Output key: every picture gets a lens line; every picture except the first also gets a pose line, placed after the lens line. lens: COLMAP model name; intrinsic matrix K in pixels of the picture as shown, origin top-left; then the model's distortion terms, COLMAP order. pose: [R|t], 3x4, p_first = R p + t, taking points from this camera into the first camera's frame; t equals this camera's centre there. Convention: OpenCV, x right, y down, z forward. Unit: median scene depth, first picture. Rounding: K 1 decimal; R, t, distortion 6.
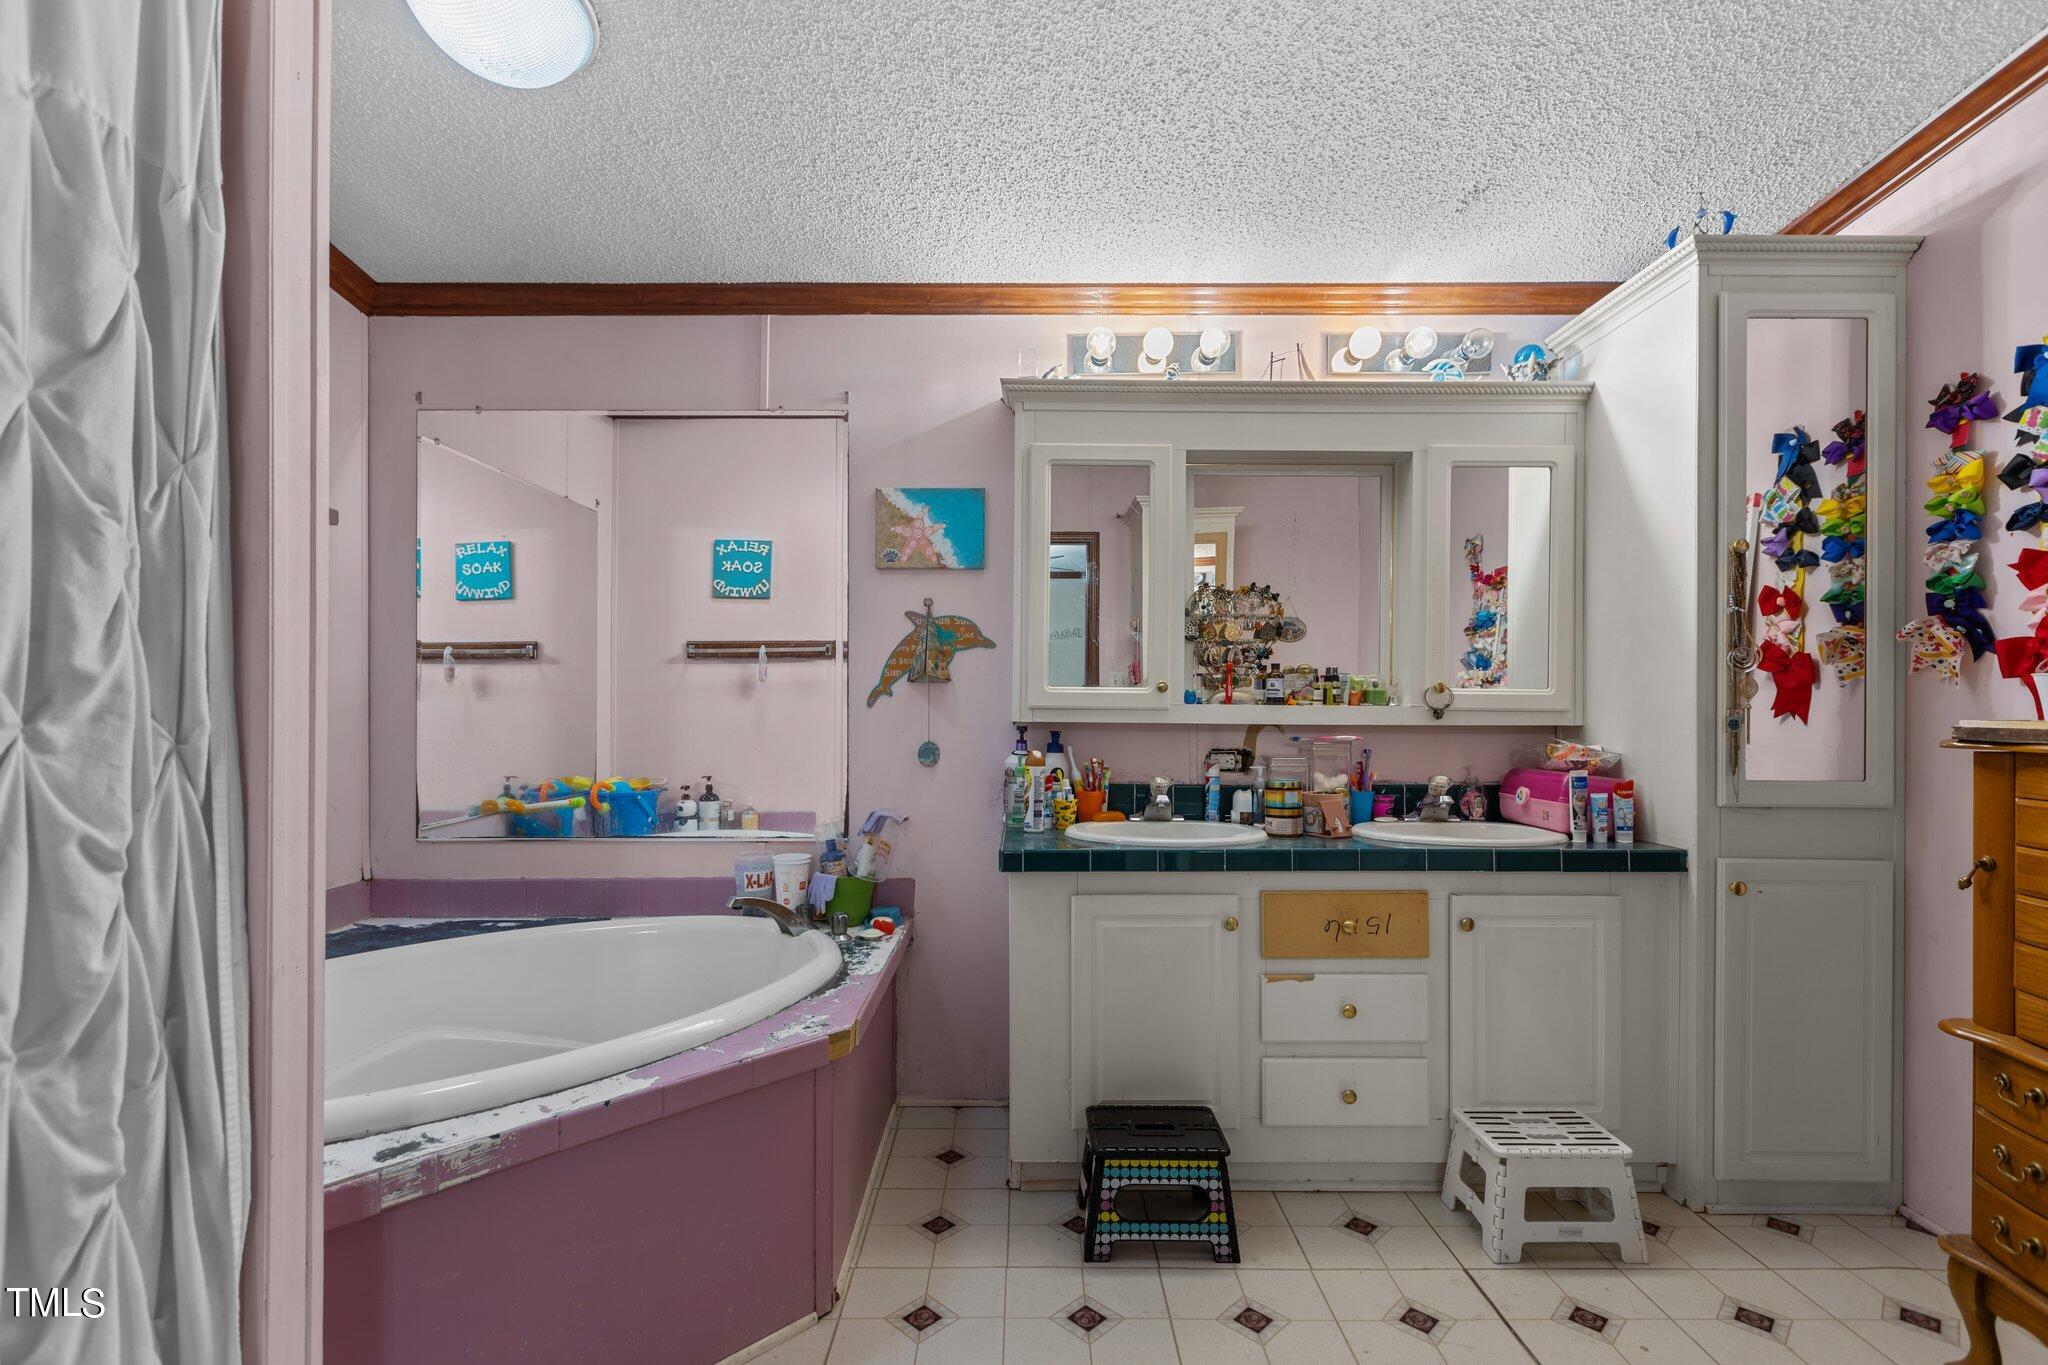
lens RADIAL K [[915.6, 0, 1030.7], [0, 915.6, 701.1], [0, 0, 1]] dist [0.003520, 0.000581]
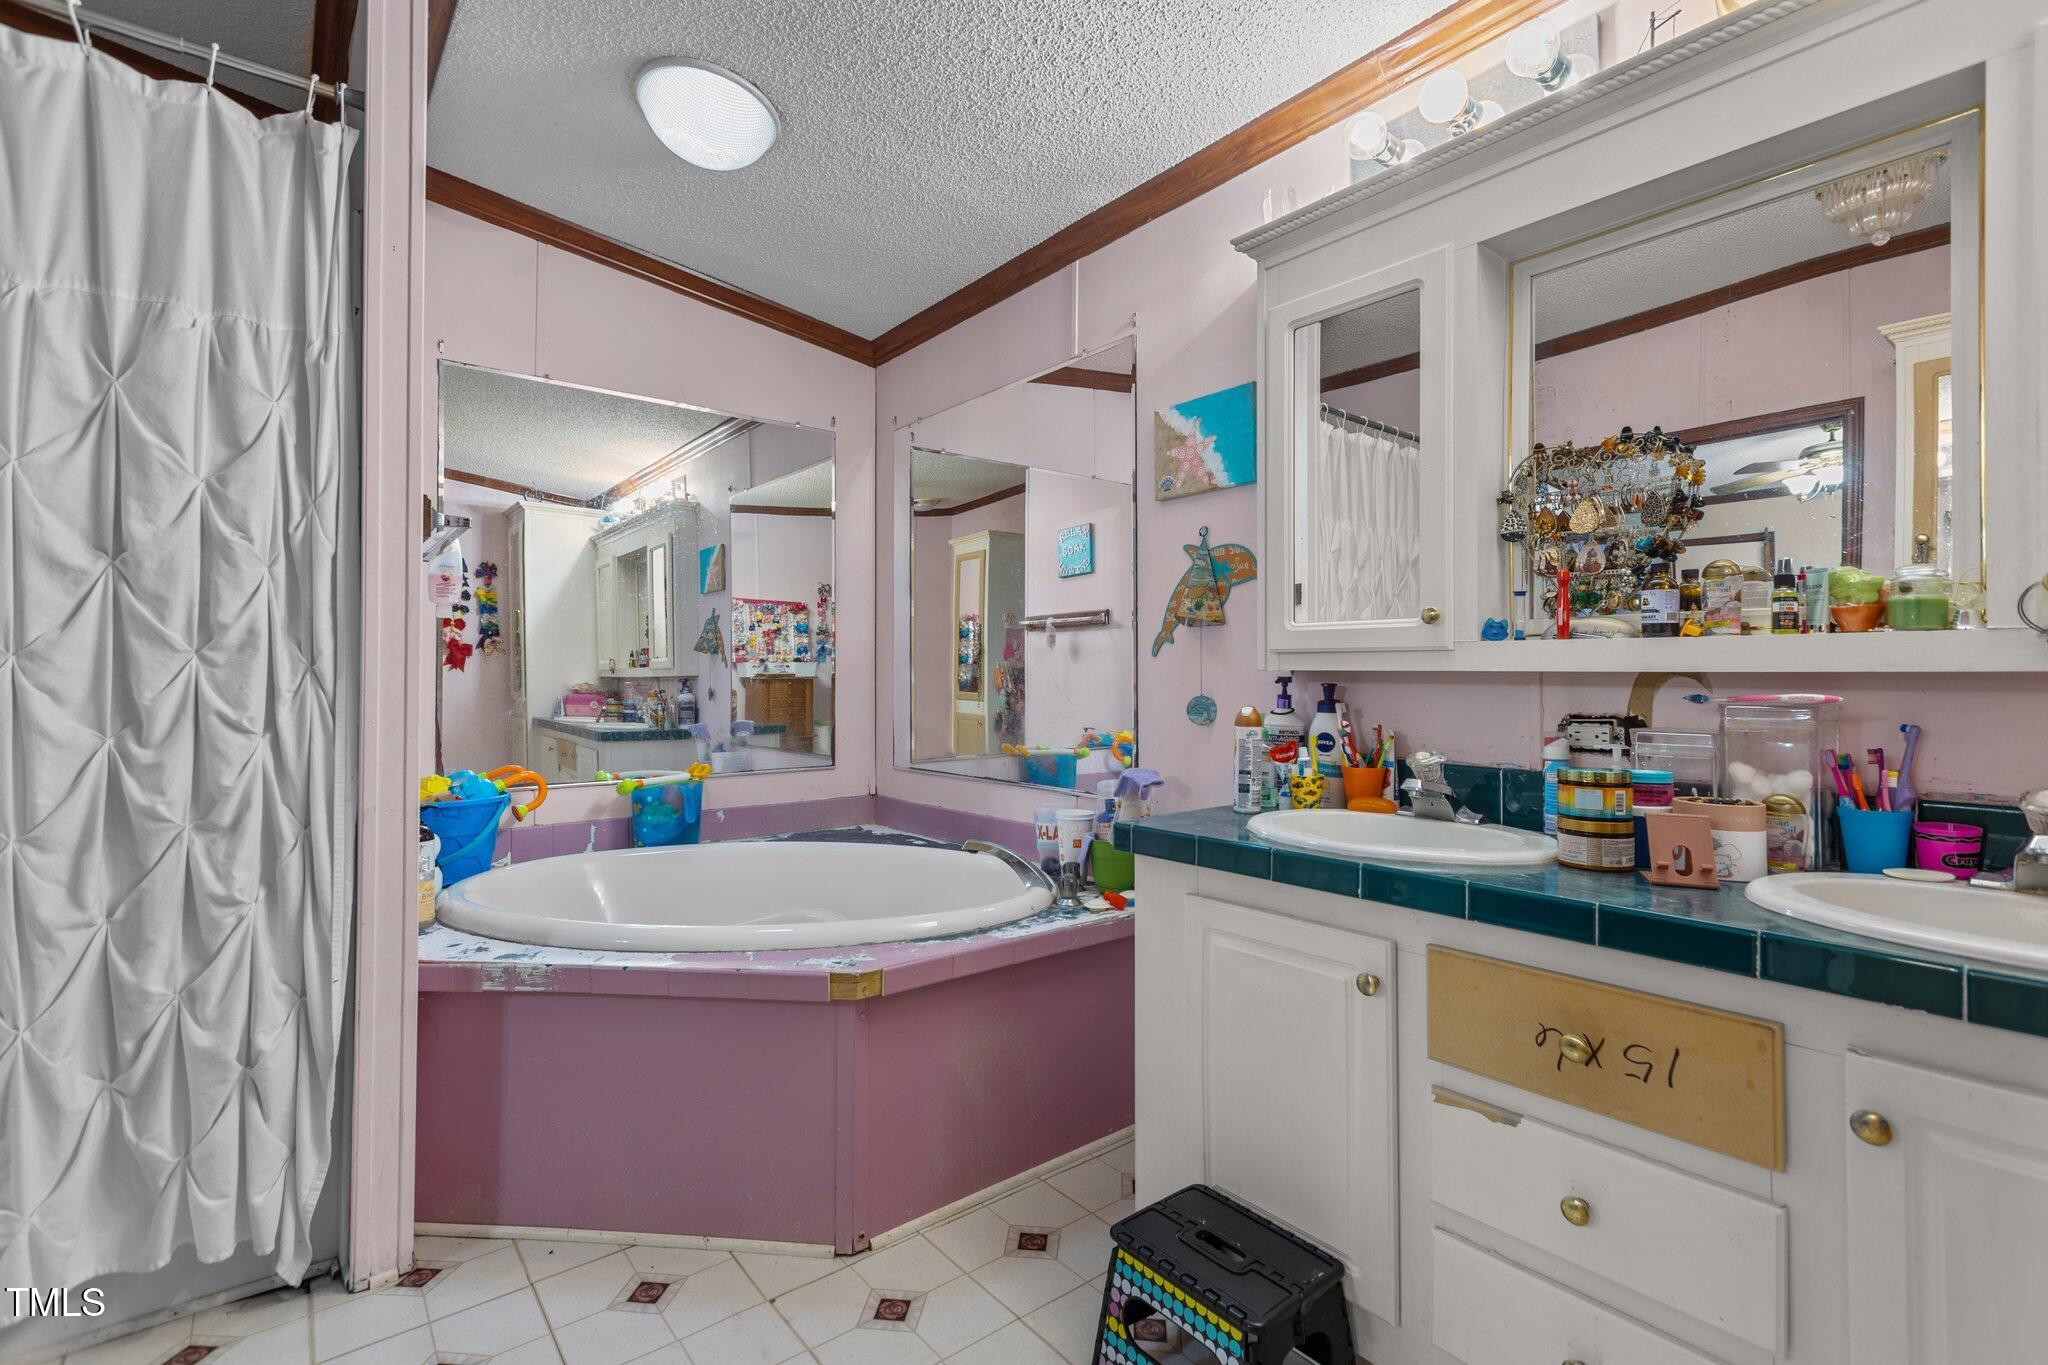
lens RADIAL K [[923.9, 0, 1027.9], [0, 923.9, 662.5], [0, 0, 1]] dist [0.004132, 0.000515]
pose [[0.631227, -0.013316, -0.775484, 0.460394], [0.003967, 0.999895, -0.013940, 0.025571], [0.775588, 0.005724, 0.631214, 0.342868]]
